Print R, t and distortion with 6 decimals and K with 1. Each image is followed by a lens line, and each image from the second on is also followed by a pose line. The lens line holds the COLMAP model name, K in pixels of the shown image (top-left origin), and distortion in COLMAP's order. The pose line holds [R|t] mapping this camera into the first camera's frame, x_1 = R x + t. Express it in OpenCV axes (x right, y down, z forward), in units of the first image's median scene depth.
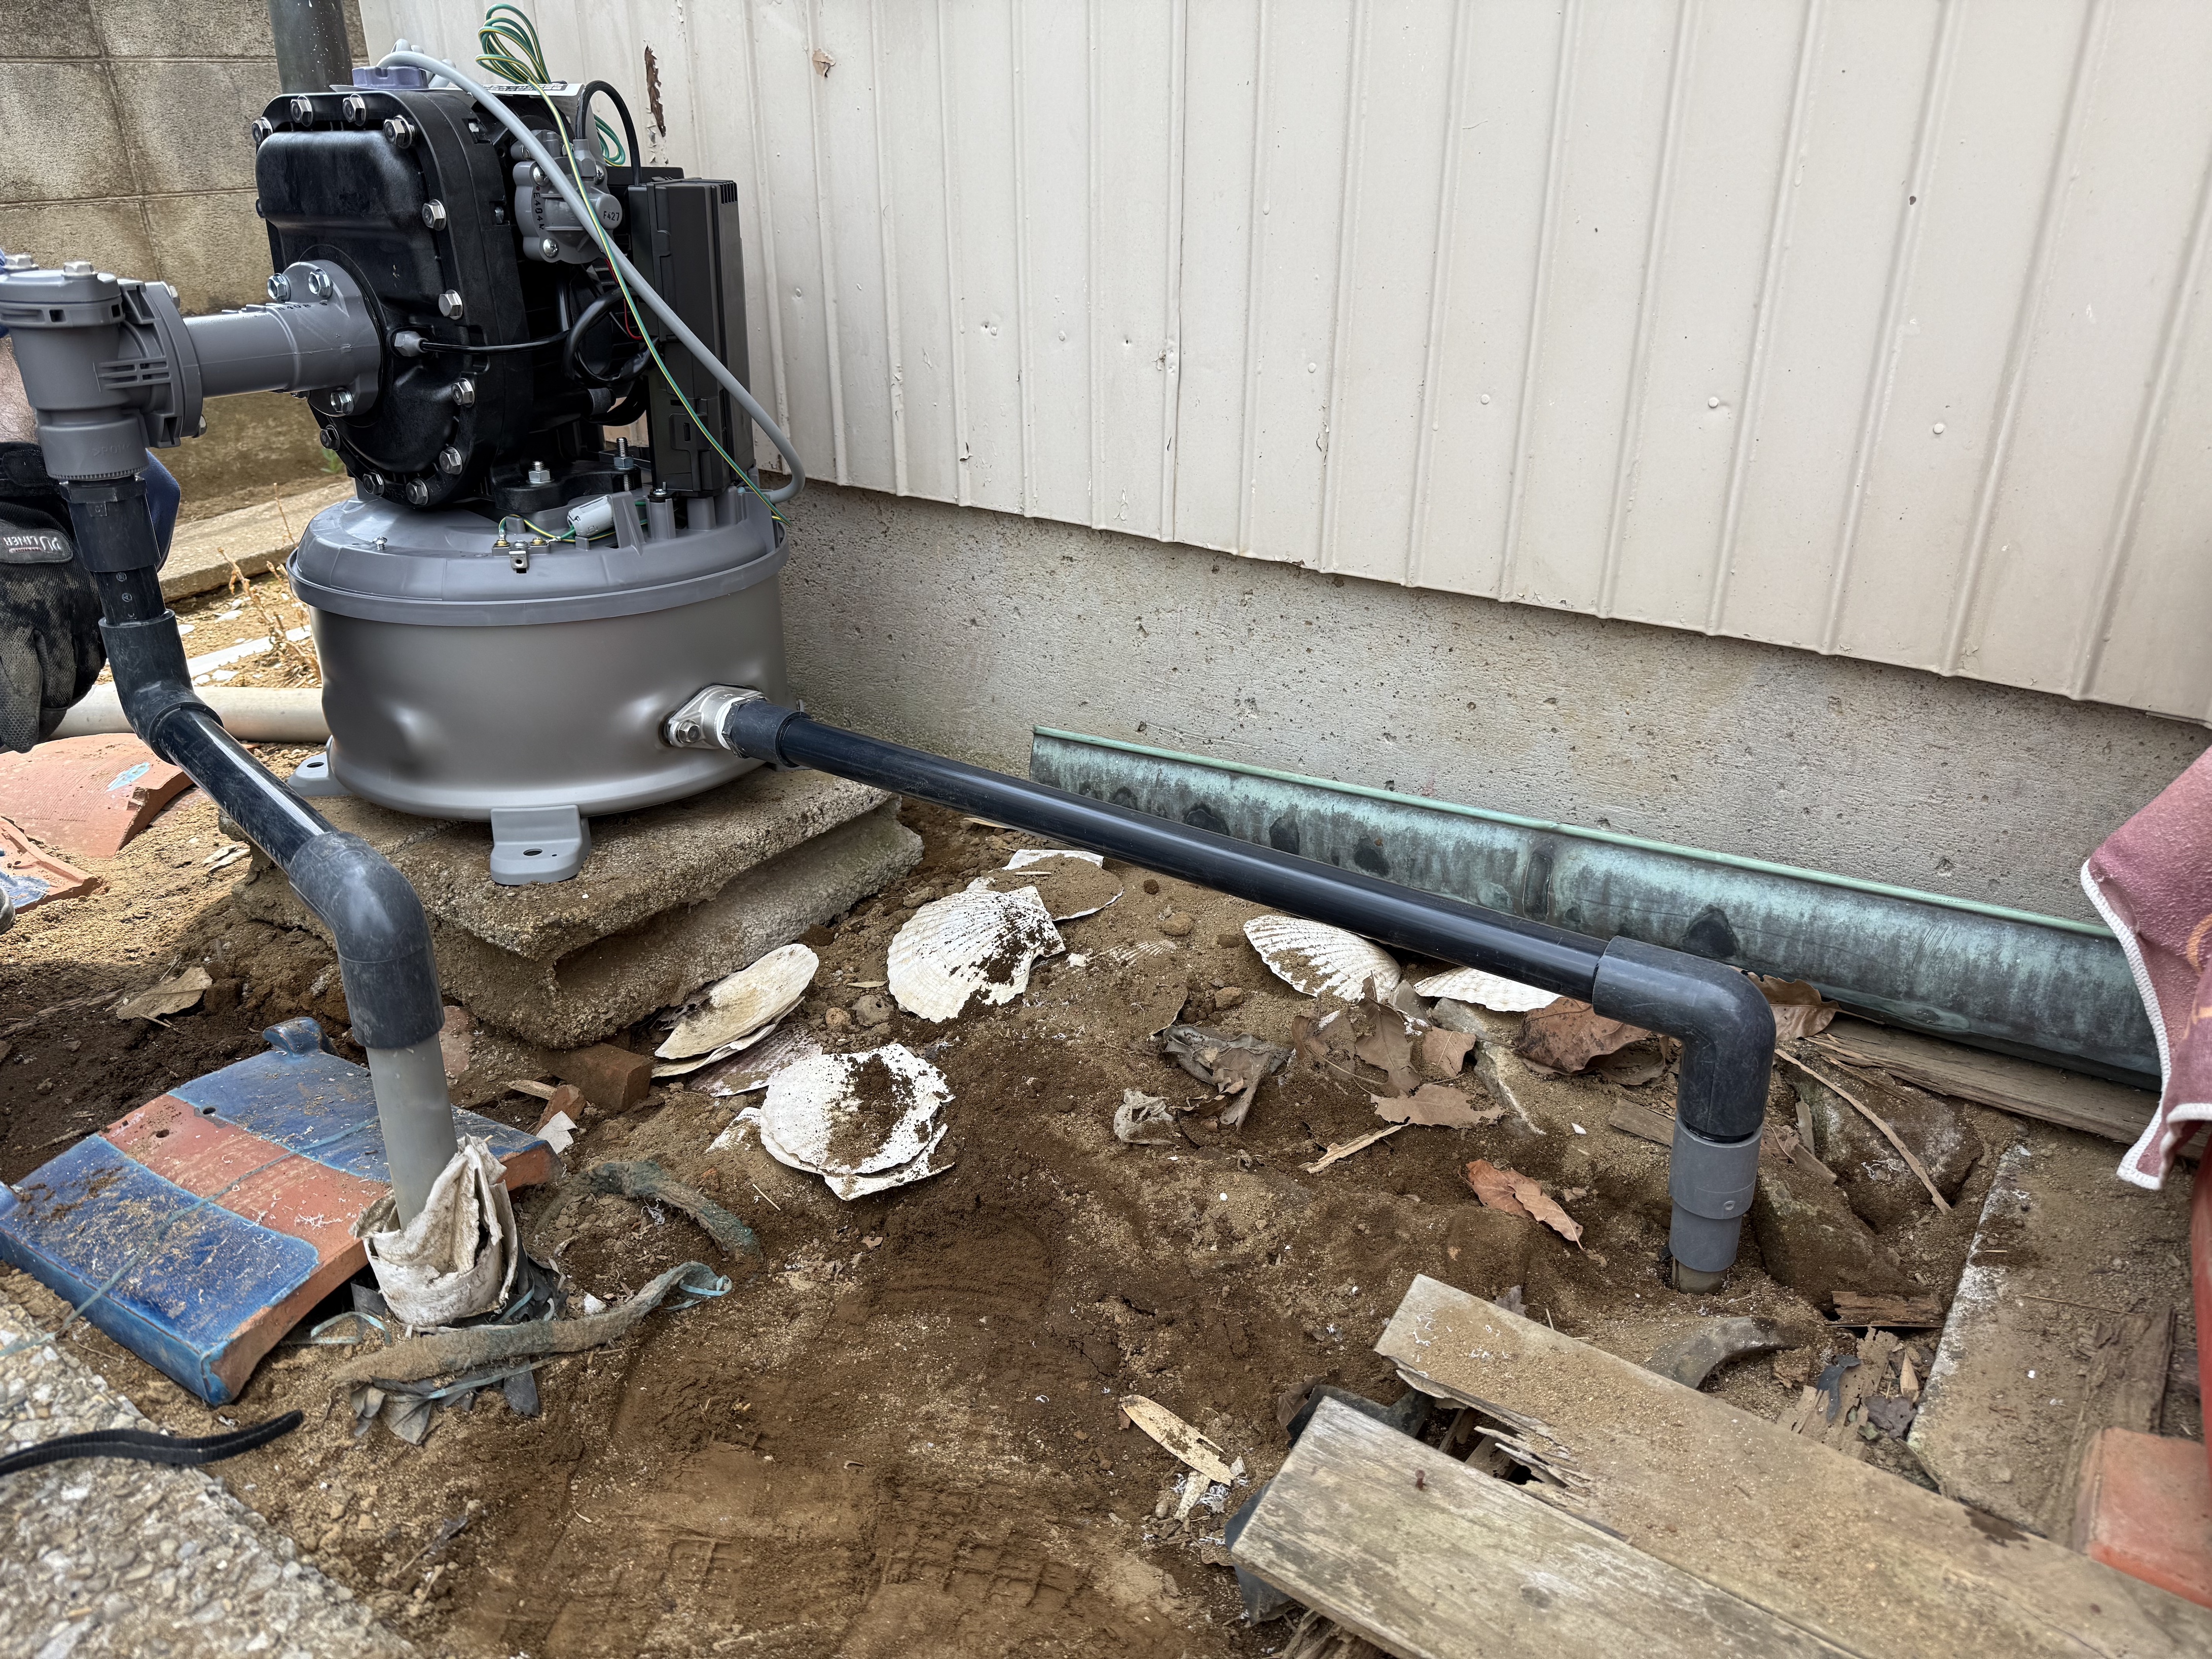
lens RADIAL K [[1585.0, 0, 1106.6], [0, 1585.0, 816.5], [0, 0, 1]] dist [0.001838, -0.003575]
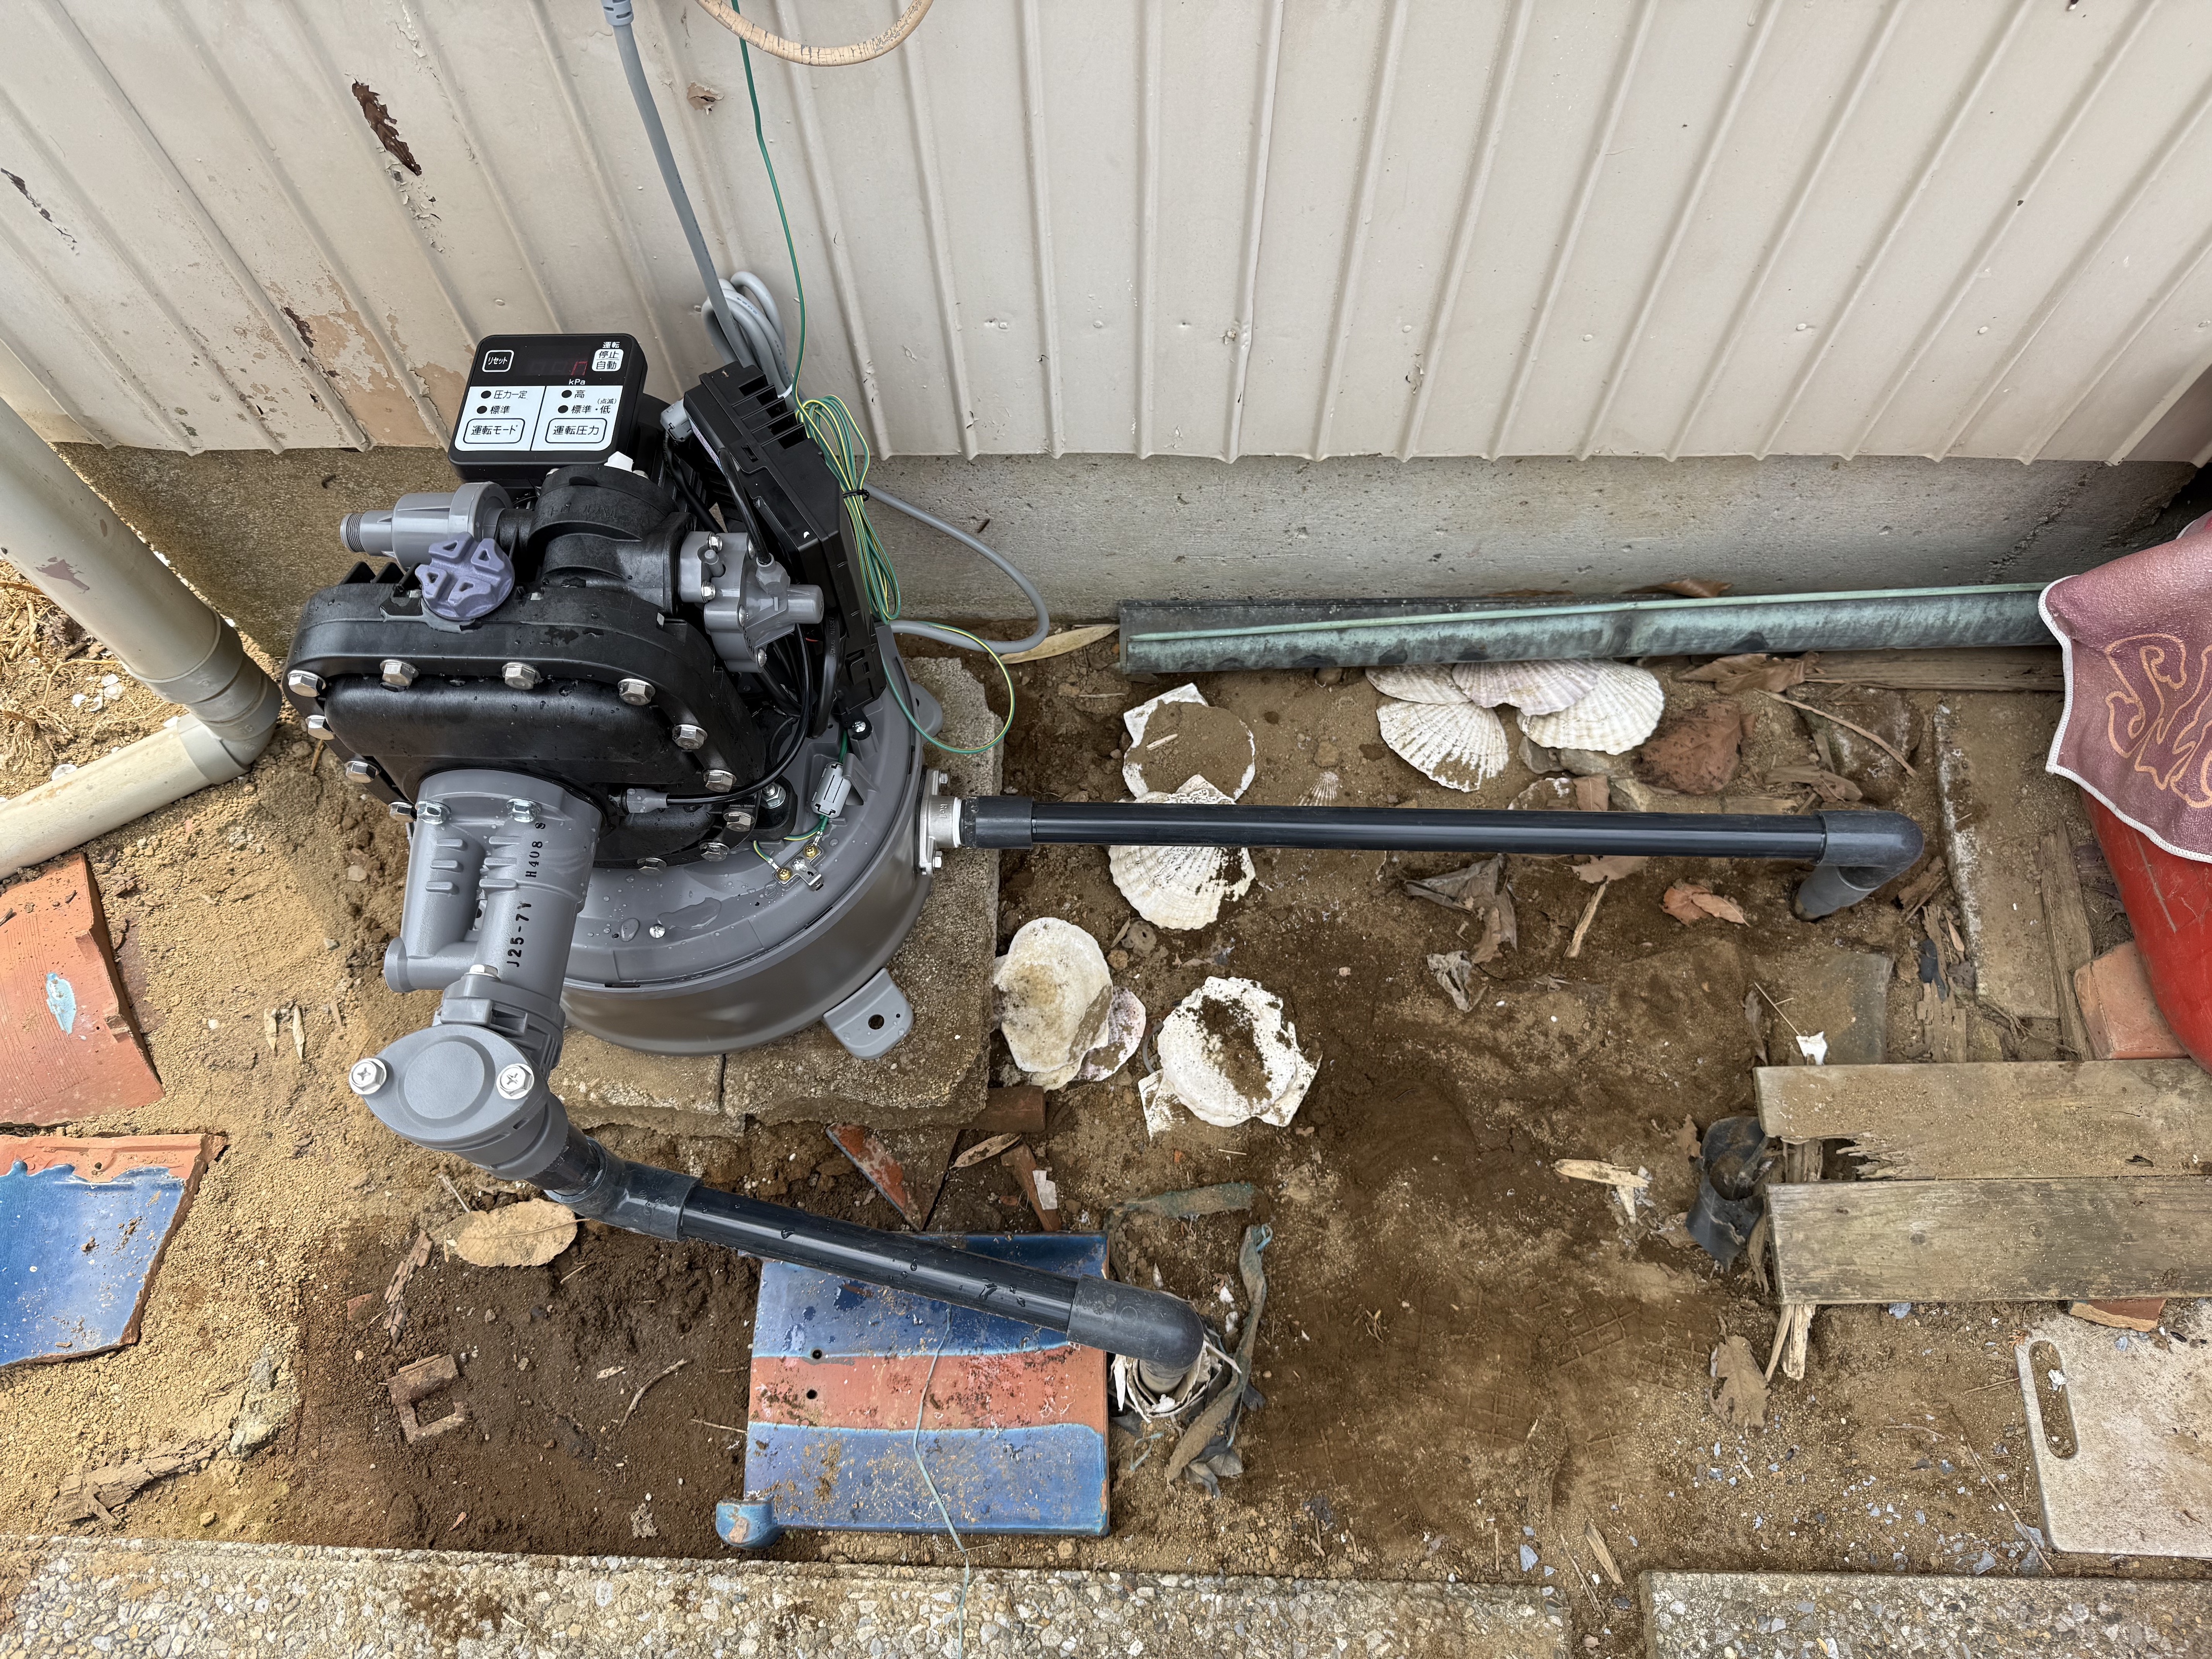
lens RADIAL K [[1594.8, 0, 1094.0], [0, 1594.8, 833.2], [0, 0, 1]] dist [-0.005970, -0.008594]
pose [[0.833799, -0.509906, 0.211601, -0.450730], [0.244651, 0.684879, 0.686357, -0.884907], [-0.494898, -0.520516, 0.695801, 0.257165]]
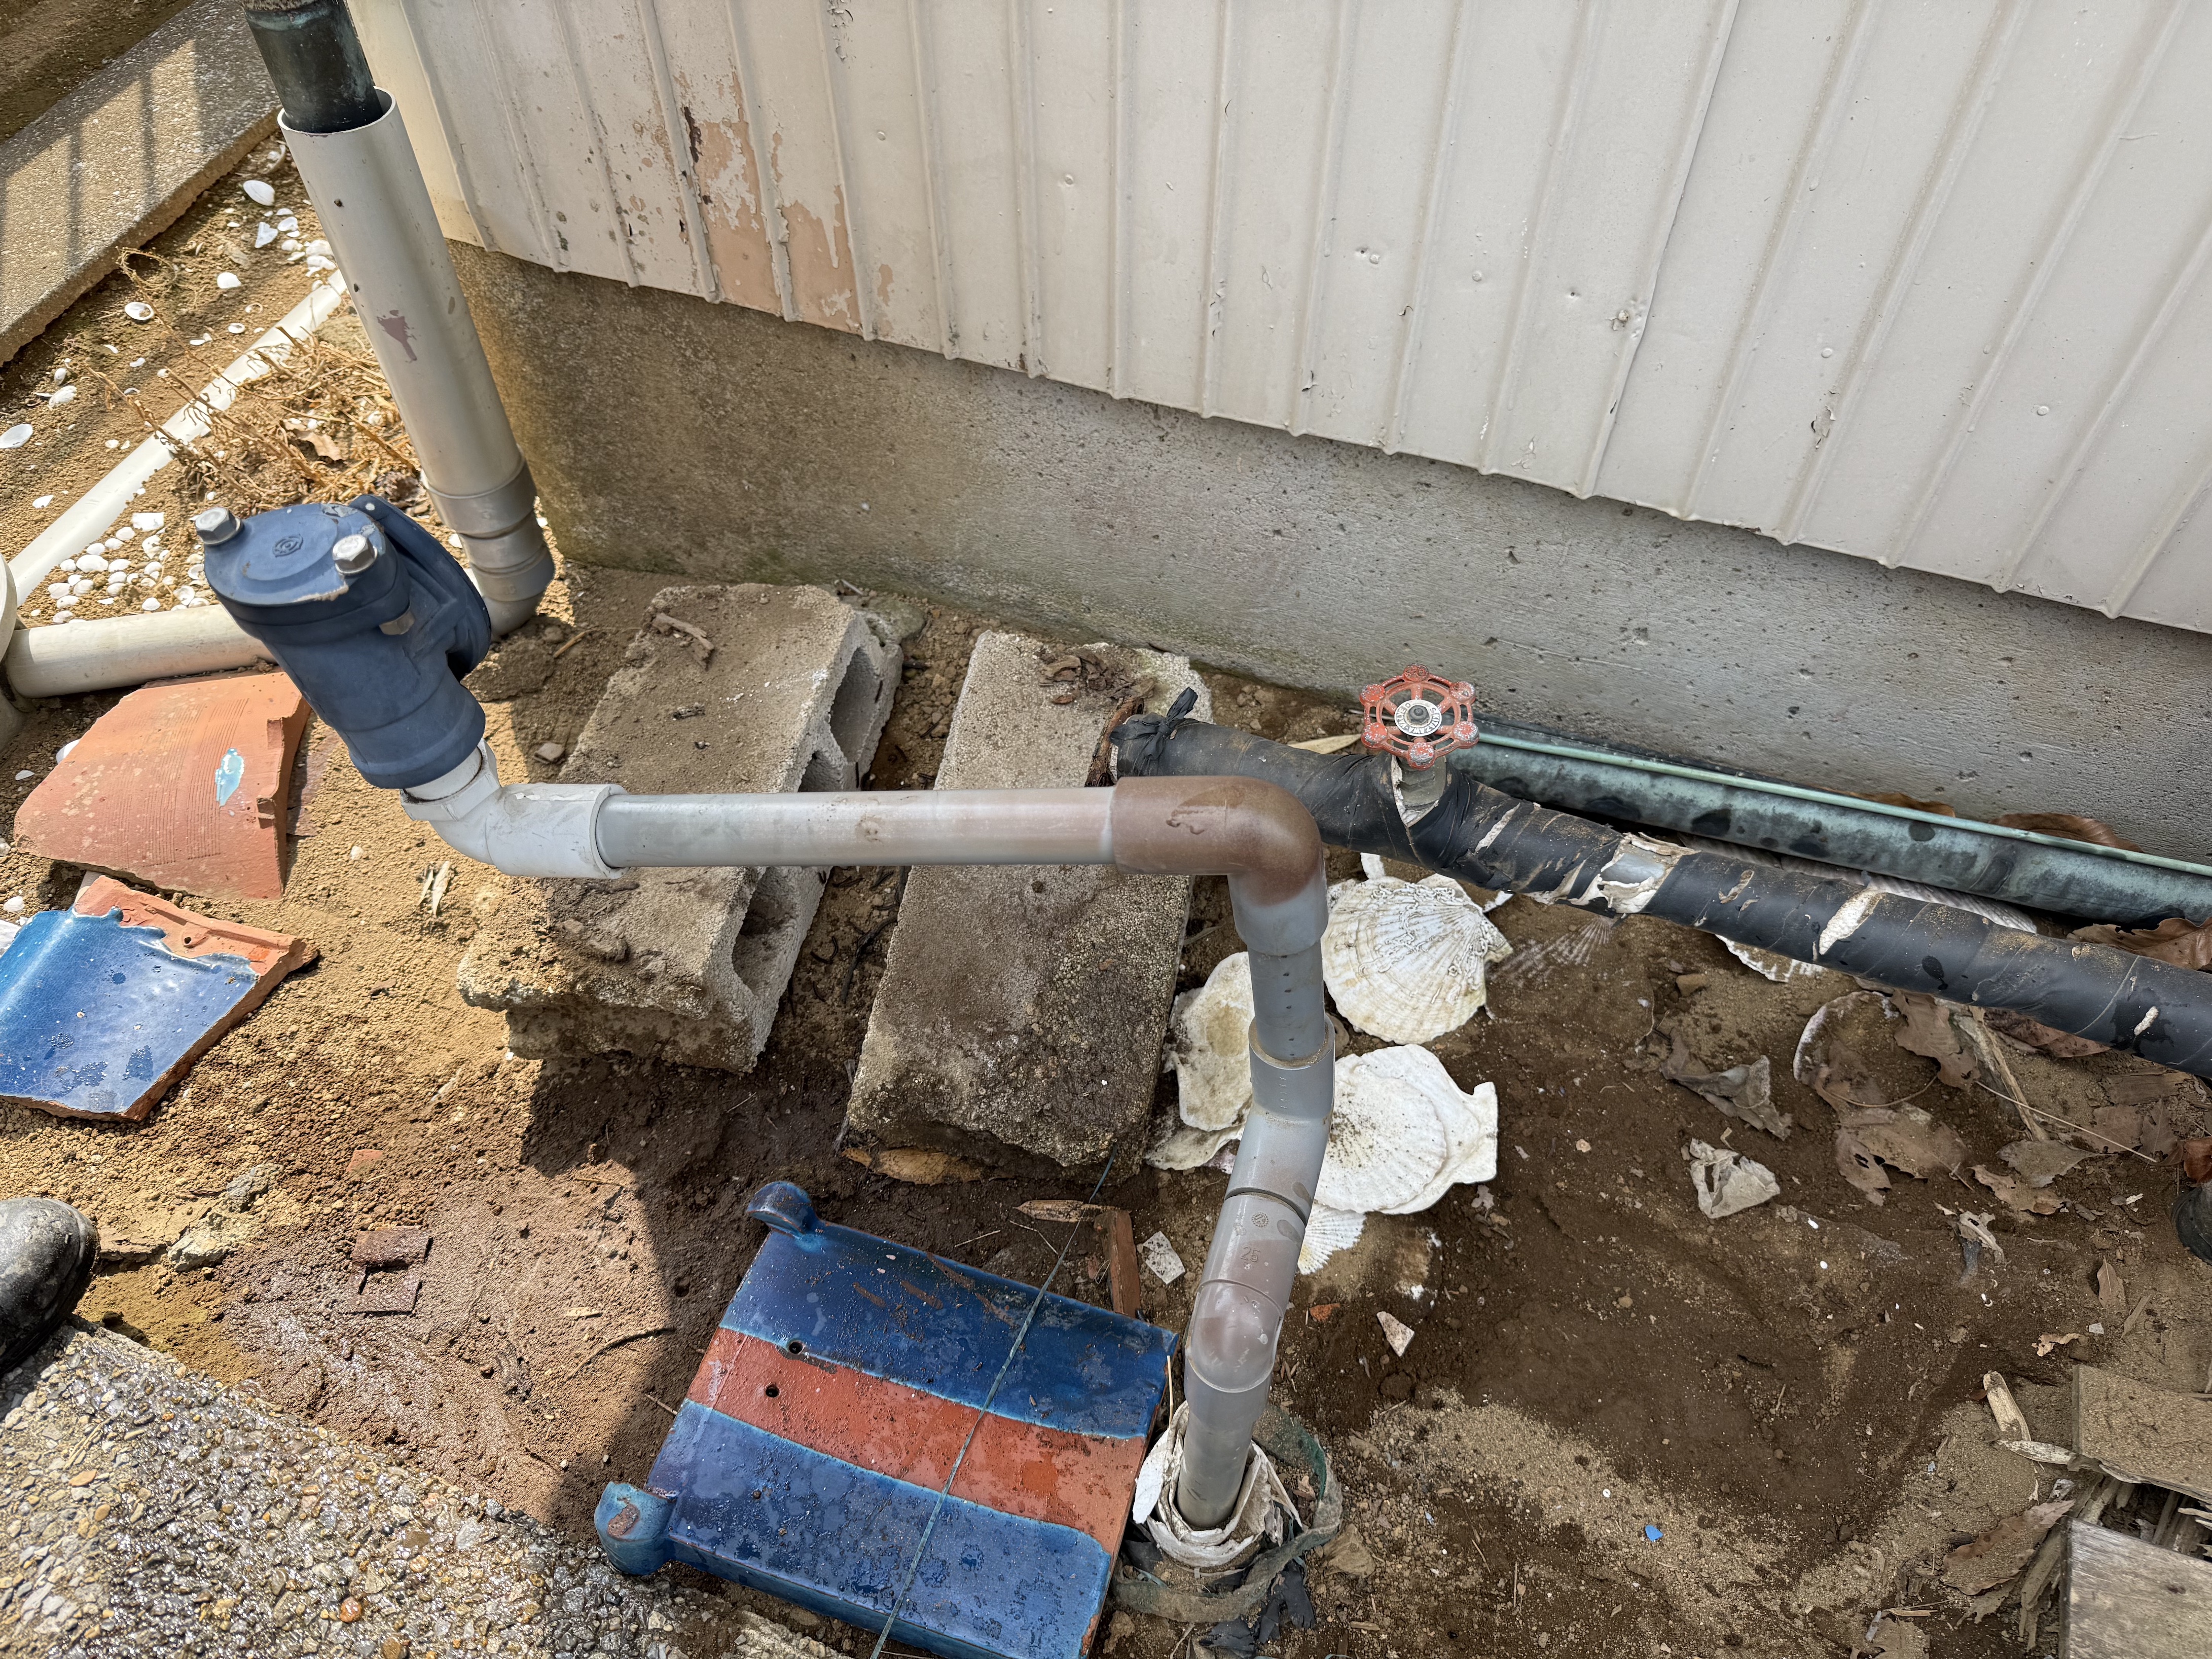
lens RADIAL K [[1619.6, 0, 1086.3], [0, 1619.6, 858.5], [0, 0, 1]] dist [-0.008874, -0.007482]
pose [[0.970638, -0.194277, 0.141840, -0.489542], [0.108511, 0.879892, 0.462618, -0.542597], [-0.214680, -0.433643, 0.875138, 0.210839]]
